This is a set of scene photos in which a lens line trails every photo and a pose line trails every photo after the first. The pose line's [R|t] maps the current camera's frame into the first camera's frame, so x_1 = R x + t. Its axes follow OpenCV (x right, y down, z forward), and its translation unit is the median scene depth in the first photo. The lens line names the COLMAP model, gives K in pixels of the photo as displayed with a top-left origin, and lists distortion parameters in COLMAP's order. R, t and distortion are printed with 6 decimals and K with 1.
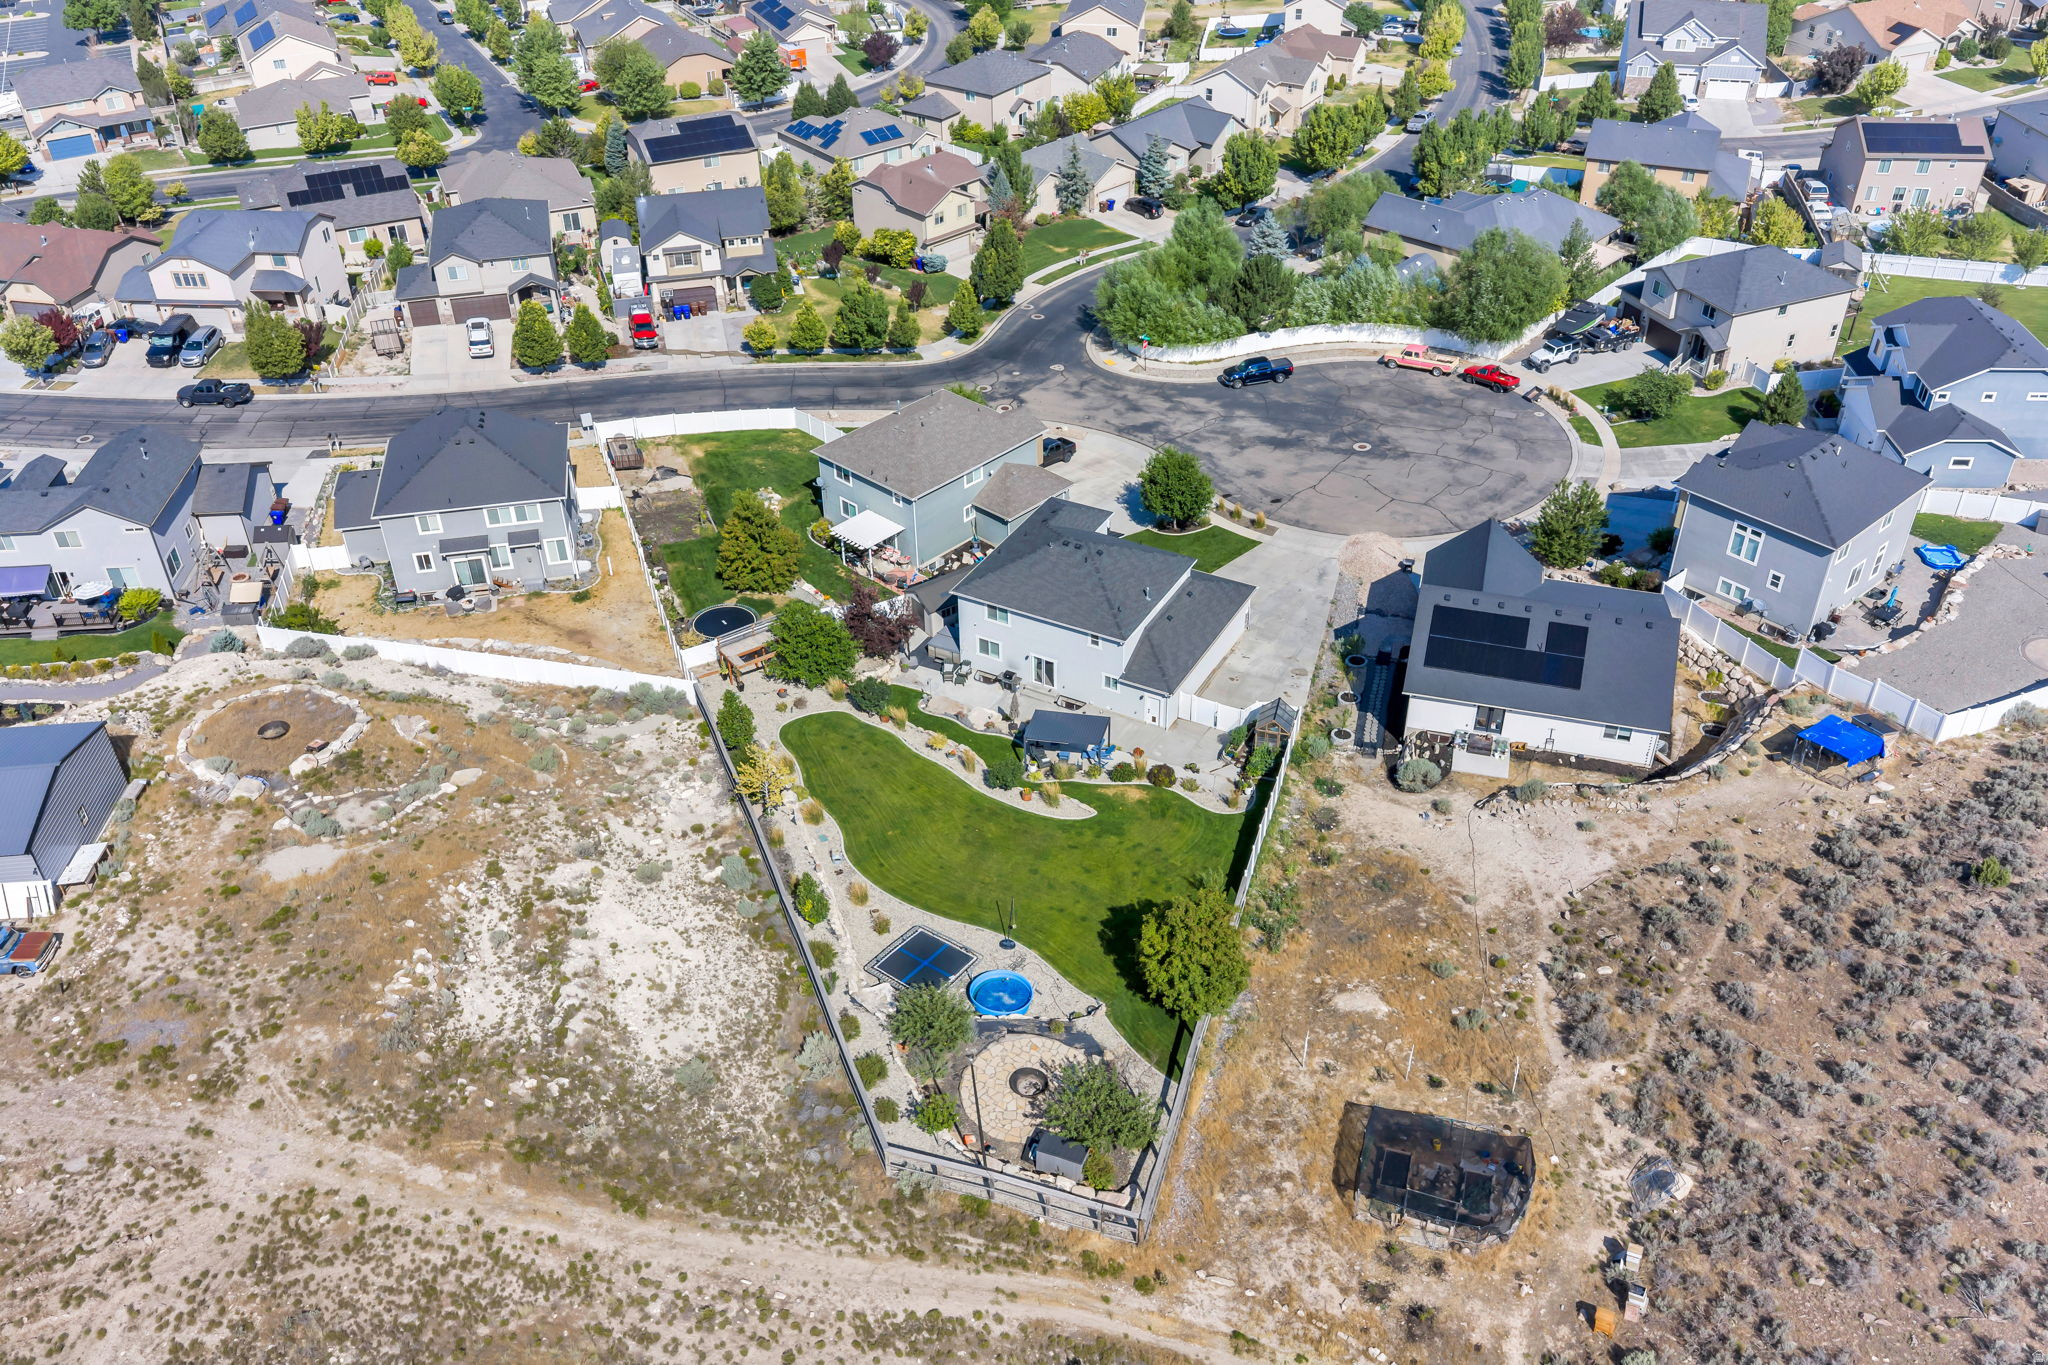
lens RADIAL K [[1695.0, 0, 1017.8], [0, 1695.0, 676.3], [0, 0, 1]] dist [0.020225, -0.034485]
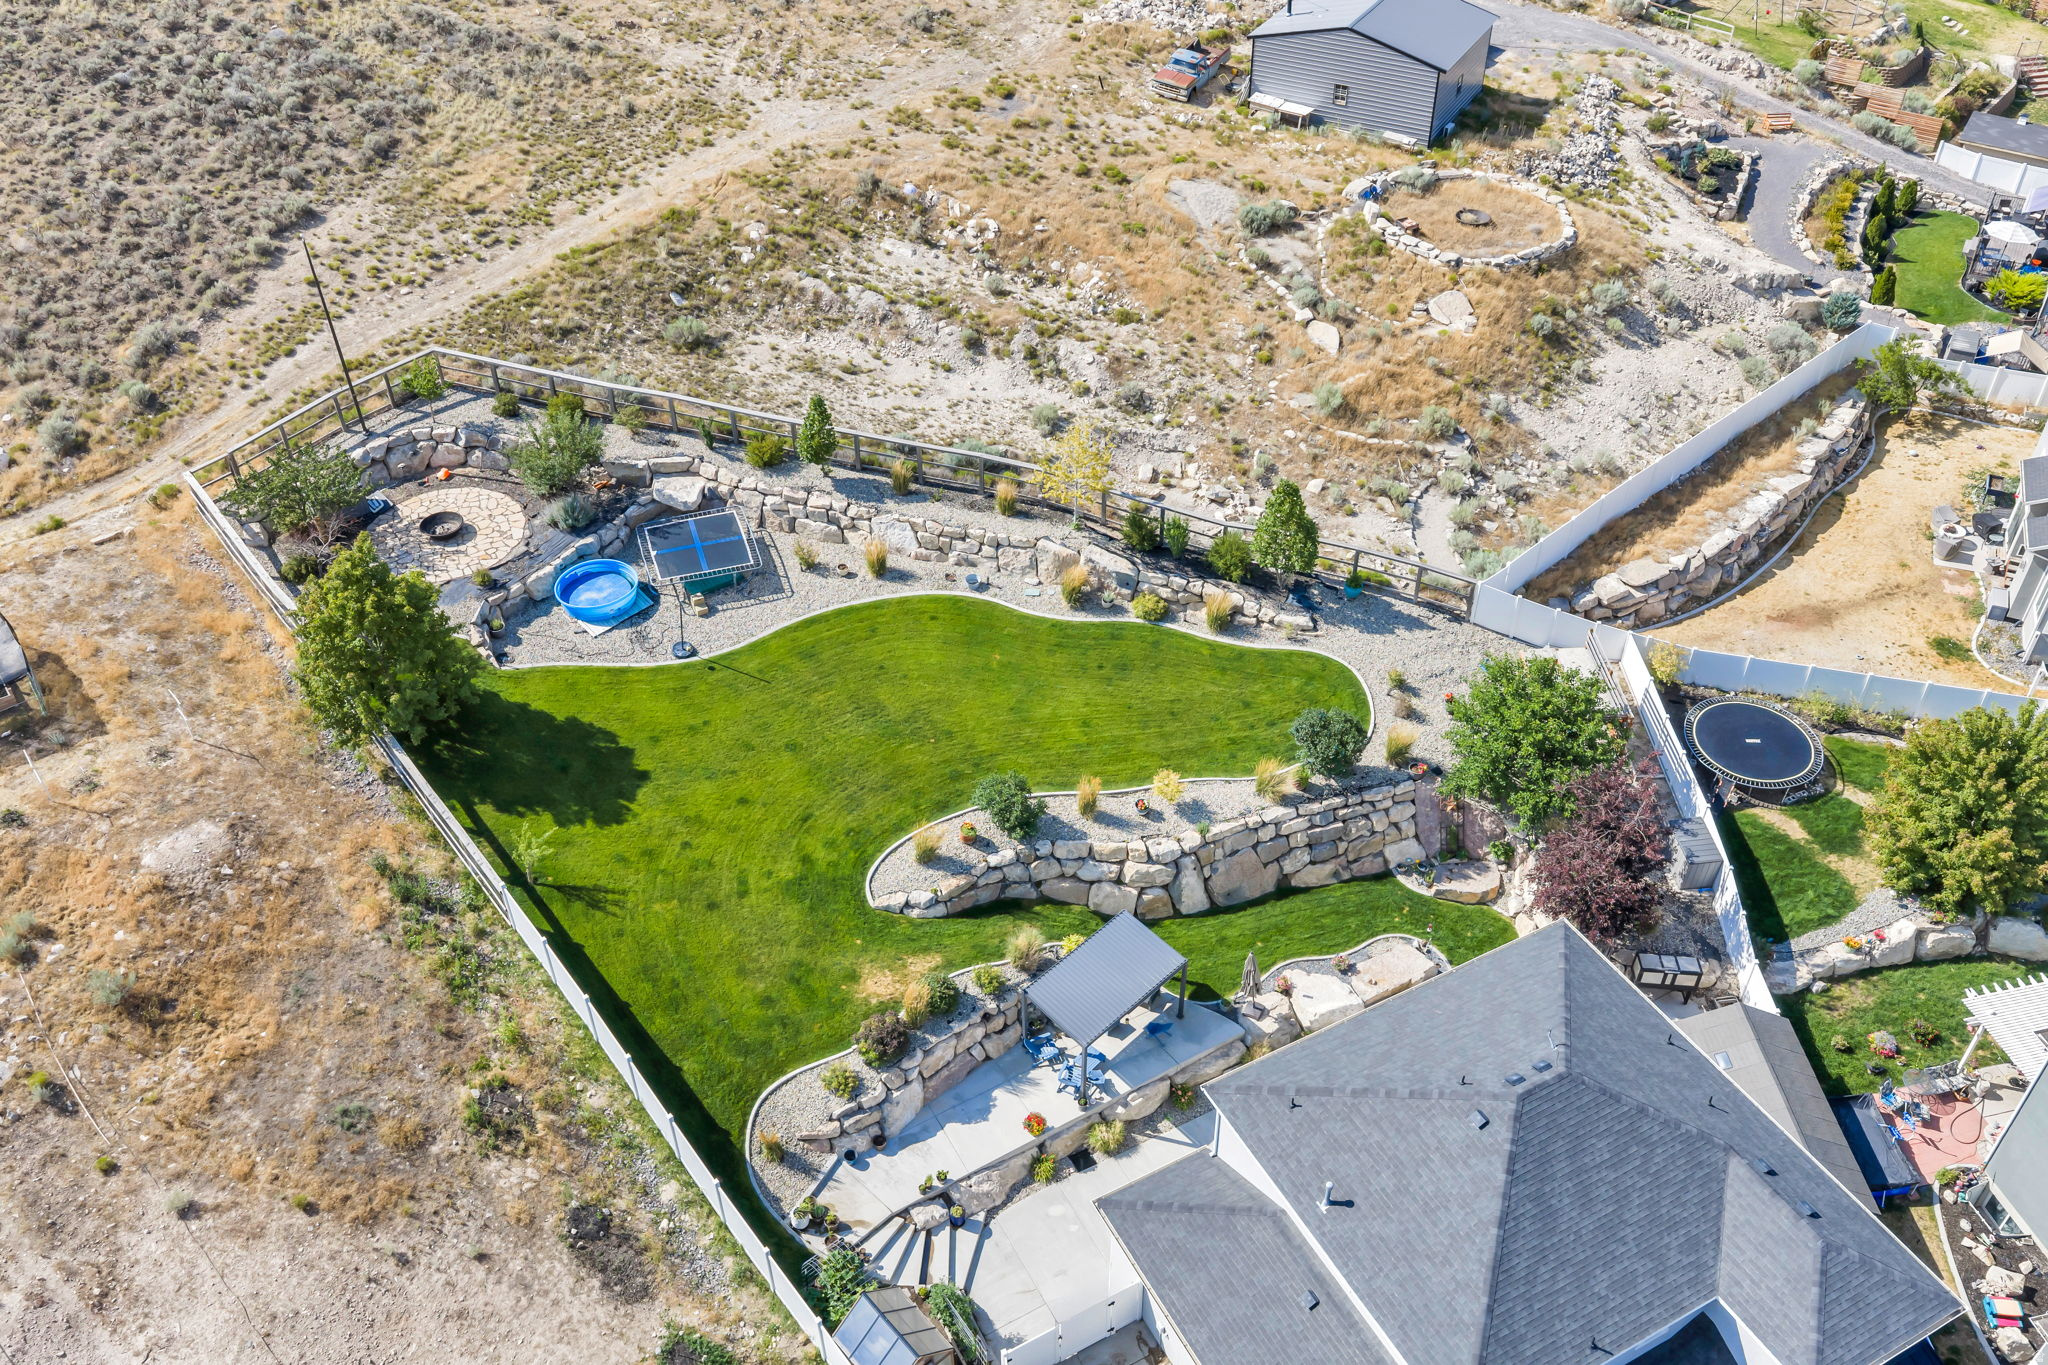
lens RADIAL K [[1695.0, 0, 1026.6], [0, 1695.0, 685.0], [0, 0, 1]] dist [0.020225, -0.034485]
pose [[-0.550990, 0.554472, -0.623675, 0.401122], [-0.467055, 0.414448, 0.781084, -0.505784], [0.691570, 0.721660, 0.030612, 1.166389]]
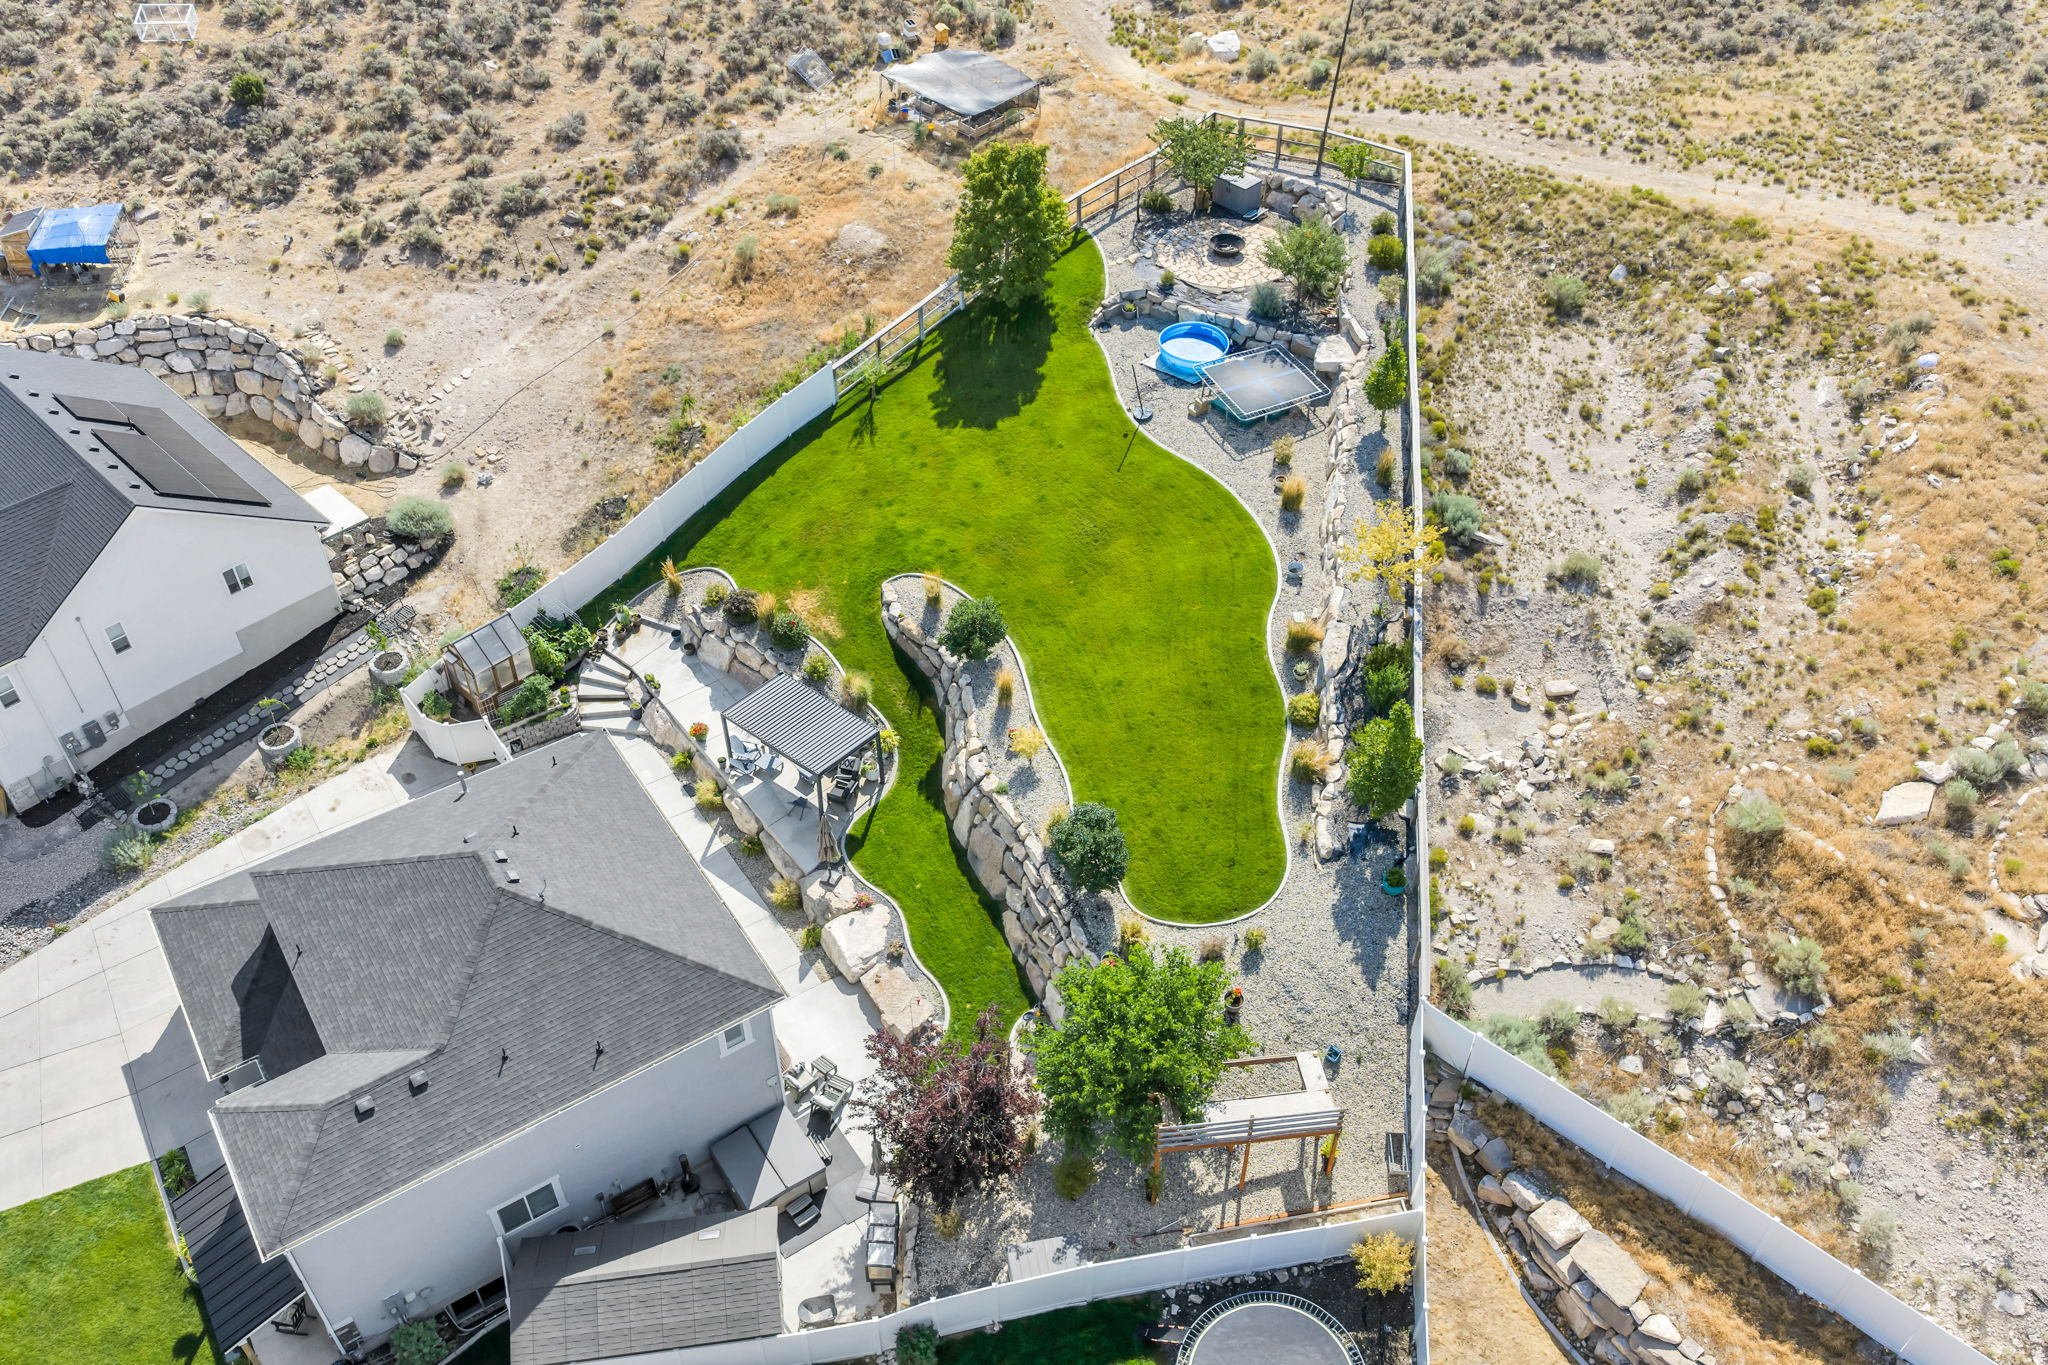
lens RADIAL K [[1695.0, 0, 1026.0], [0, 1695.0, 687.2], [0, 0, 1]] dist [0.020225, -0.034485]
pose [[-0.884590, -0.308221, 0.349999, -0.299624], [0.278962, 0.251721, 0.926724, -0.615013], [-0.373738, 0.917407, -0.136688, 1.338504]]
